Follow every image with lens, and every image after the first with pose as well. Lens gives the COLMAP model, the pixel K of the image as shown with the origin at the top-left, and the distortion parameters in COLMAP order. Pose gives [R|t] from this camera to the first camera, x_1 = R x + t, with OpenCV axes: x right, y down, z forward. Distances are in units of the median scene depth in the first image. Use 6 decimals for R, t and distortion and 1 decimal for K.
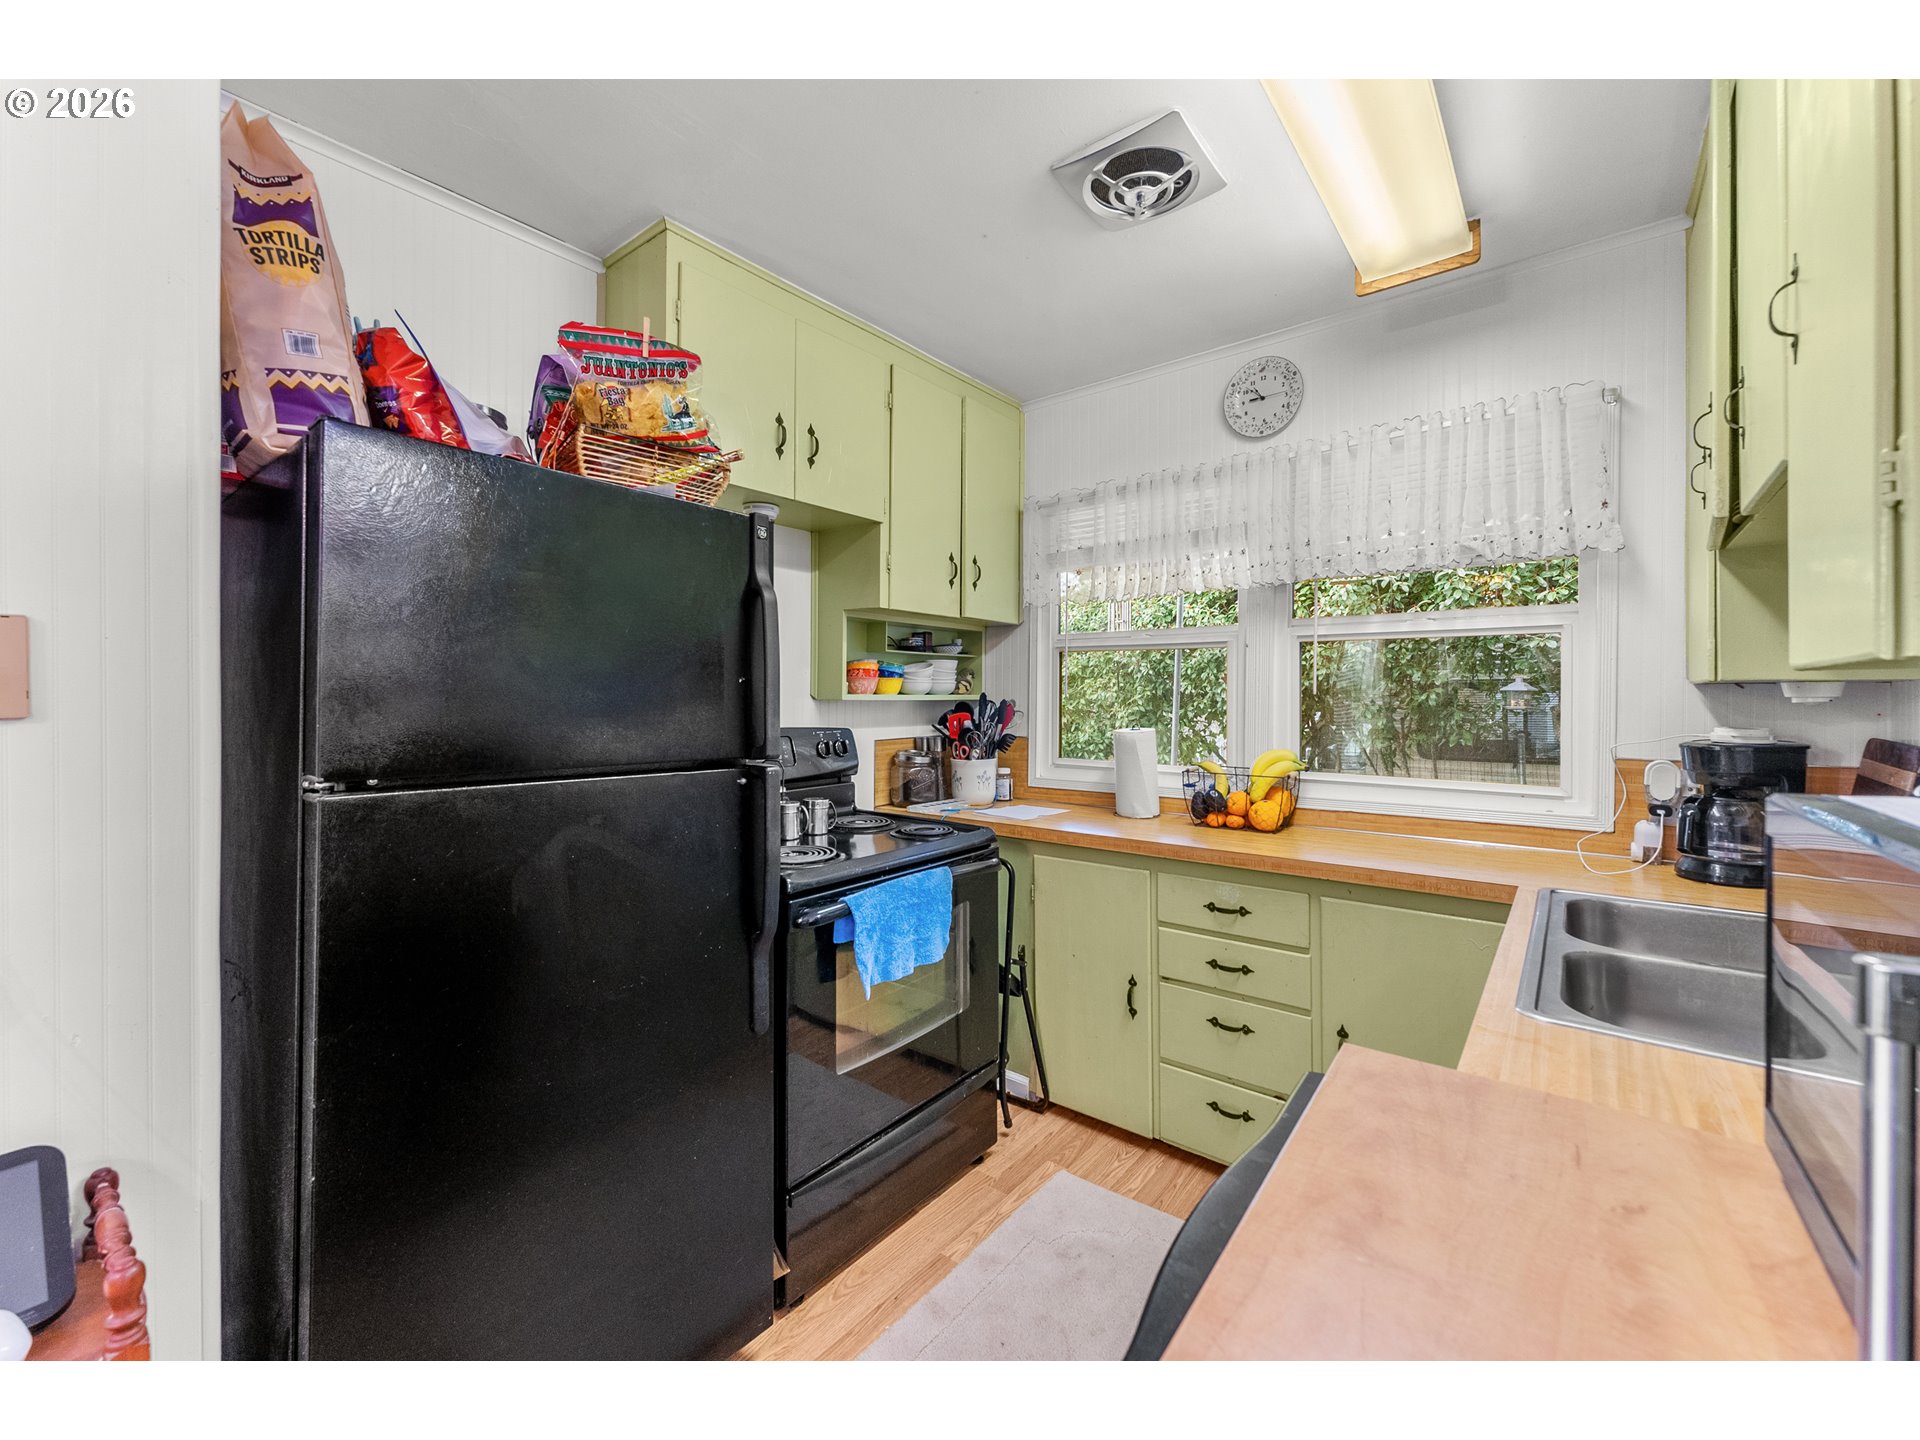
lens RADIAL K [[781.7, 0, 953.6], [0, 781.7, 680.6], [0, 0, 1]] dist [0.000200, -0.000123]
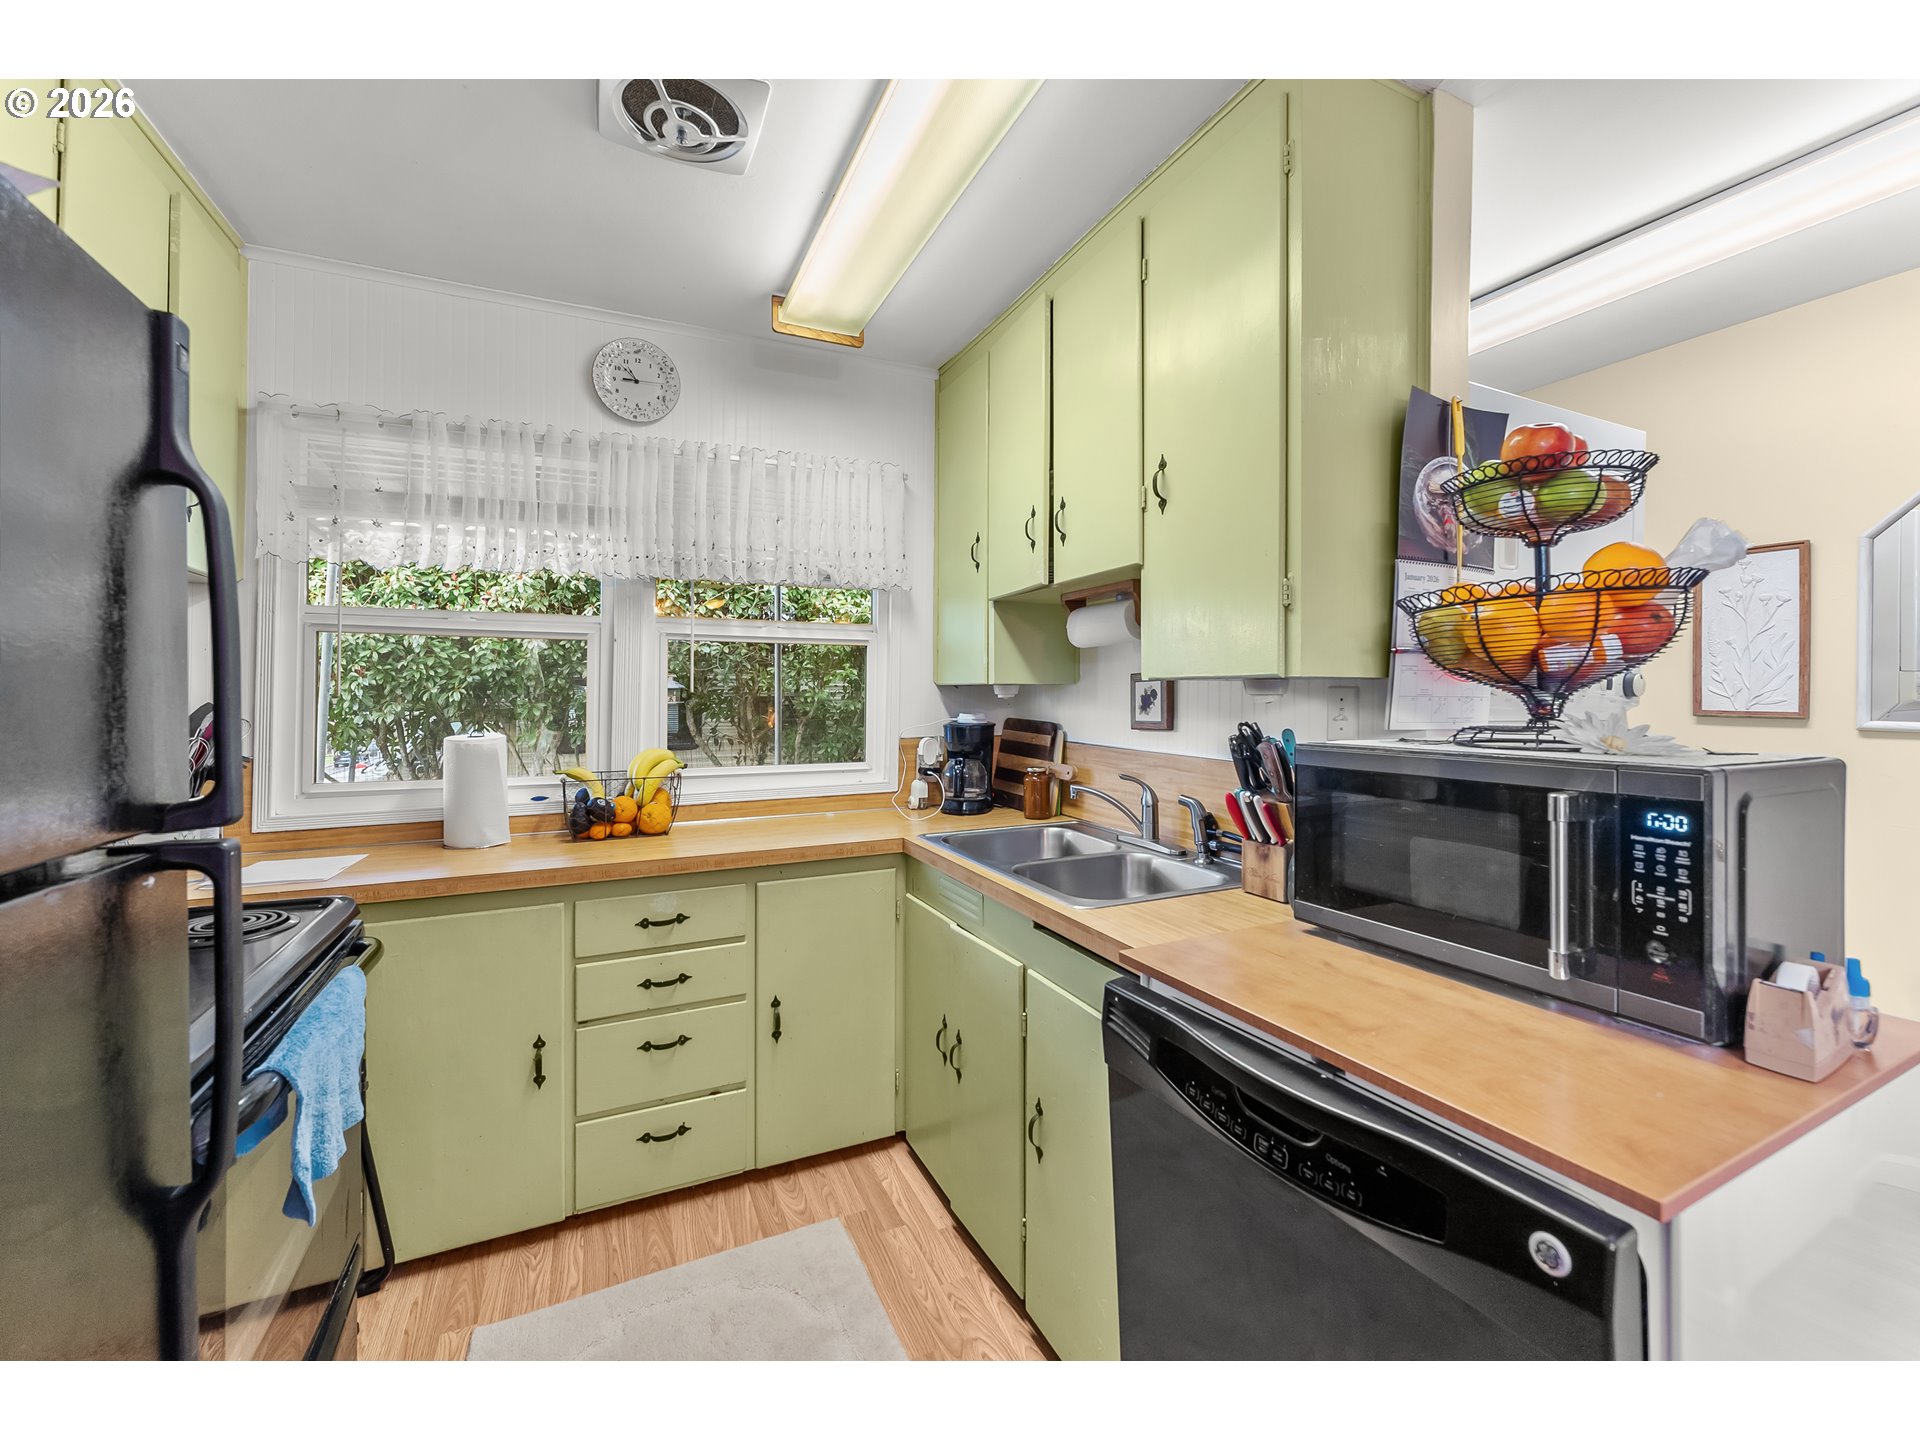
lens RADIAL K [[786.8, 0, 960.1], [0, 786.8, 677.4], [0, 0, 1]] dist [-0.000890, 0.000032]
pose [[0.441489, 0.015974, 0.897125, -0.342614], [-0.017059, 0.999810, -0.009407, 0.002368], [-0.897105, -0.011151, 0.441677, 0.260680]]
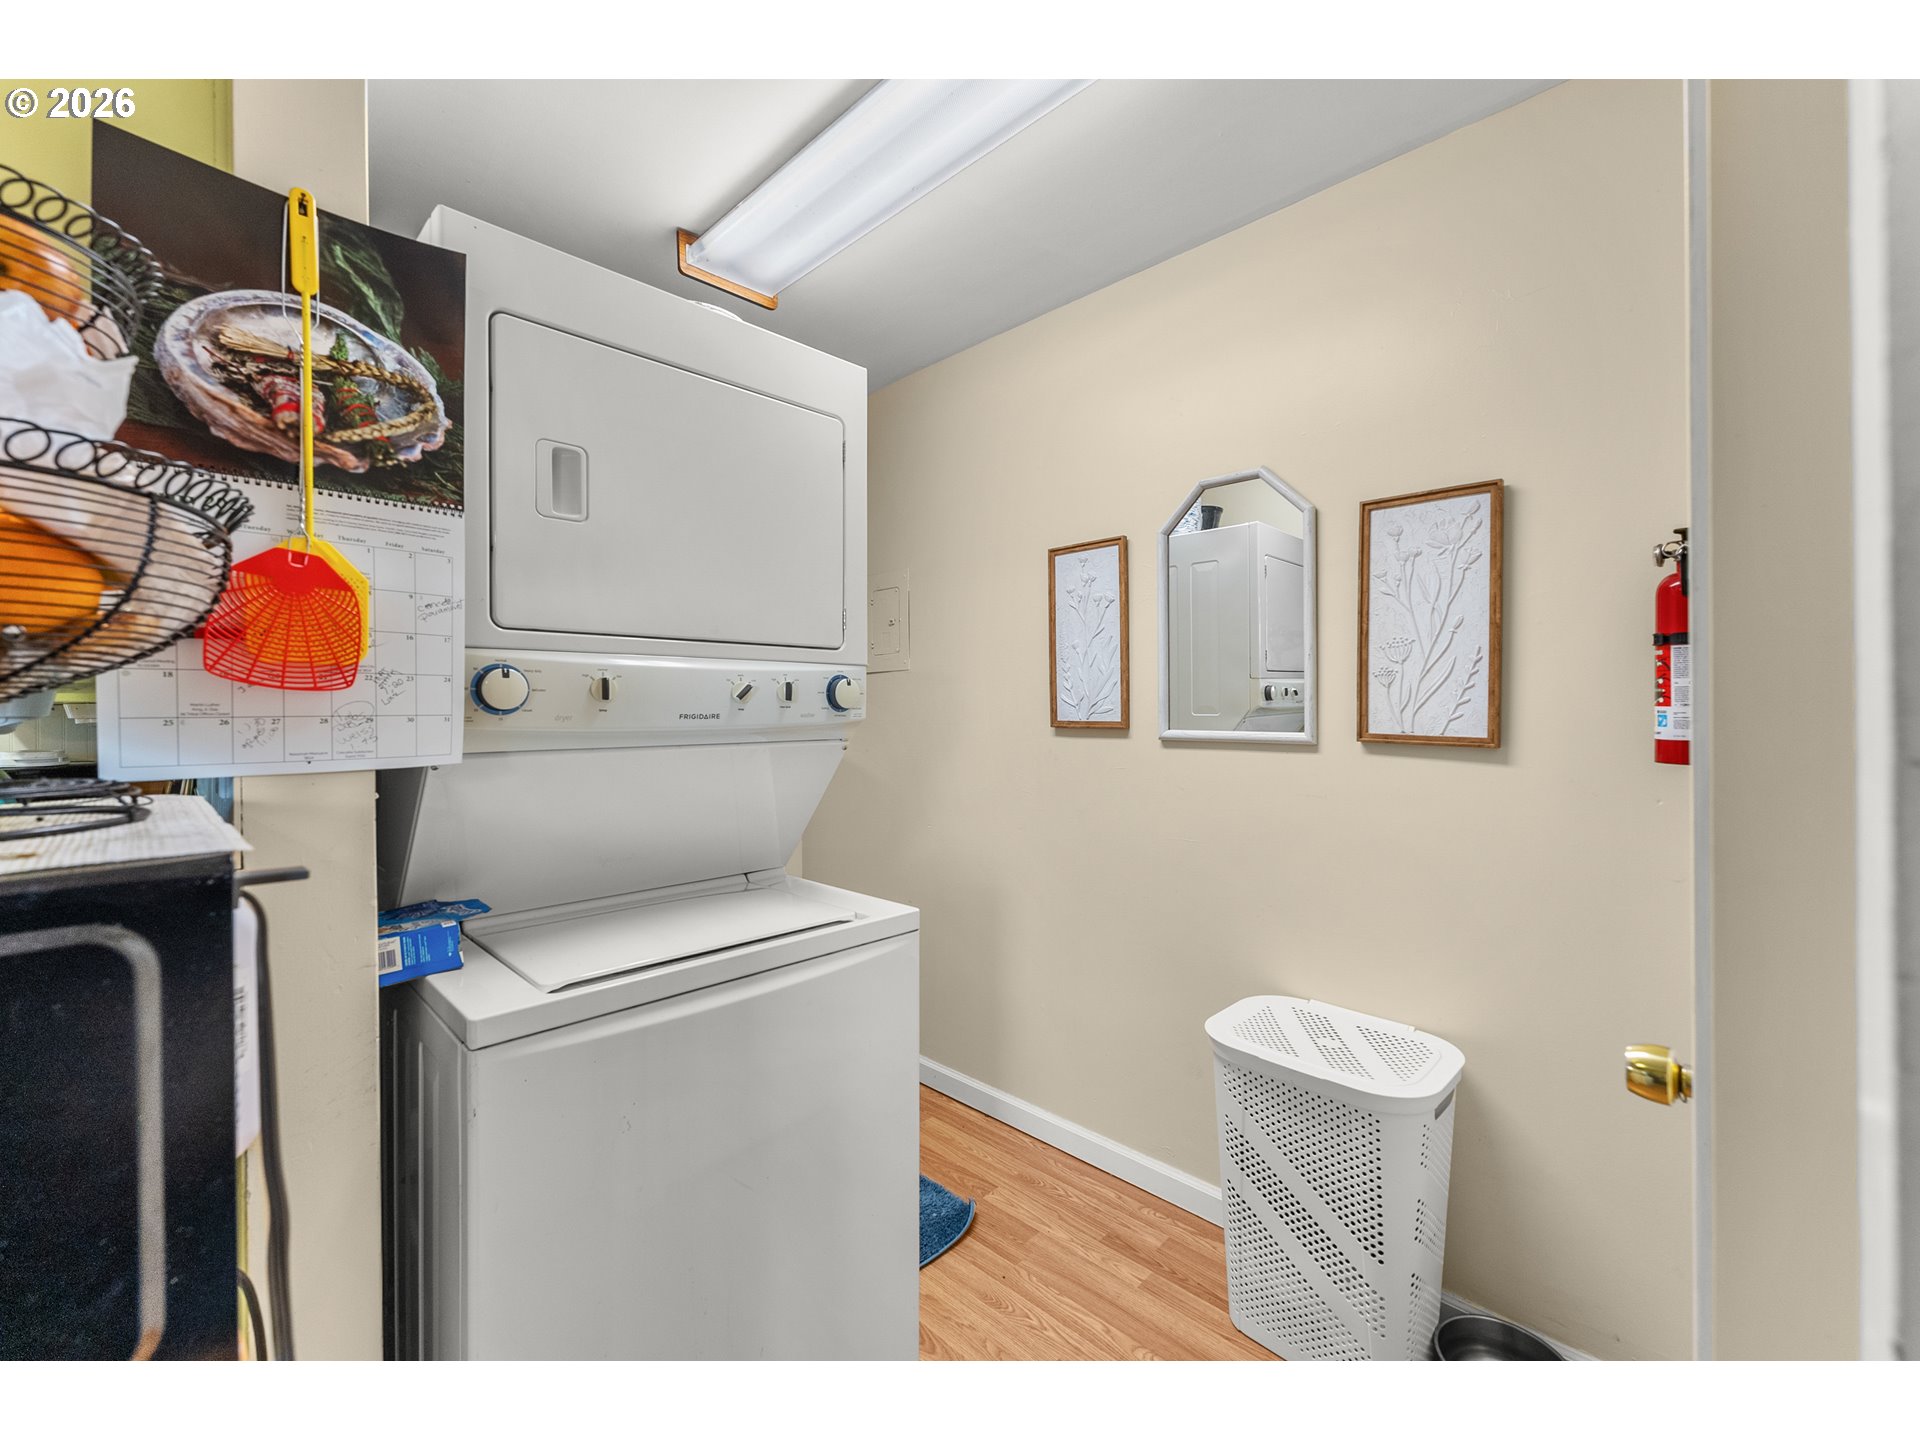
lens RADIAL K [[780.4, 0, 960.0], [0, 780.4, 703.8], [0, 0, 1]] dist [0.001071, 0.000308]
pose [[0.111629, -0.000790, 0.993750, 0.131399], [-0.005699, 0.999983, 0.001435, -0.003158], [-0.993734, -0.005823, 0.111622, -0.213245]]
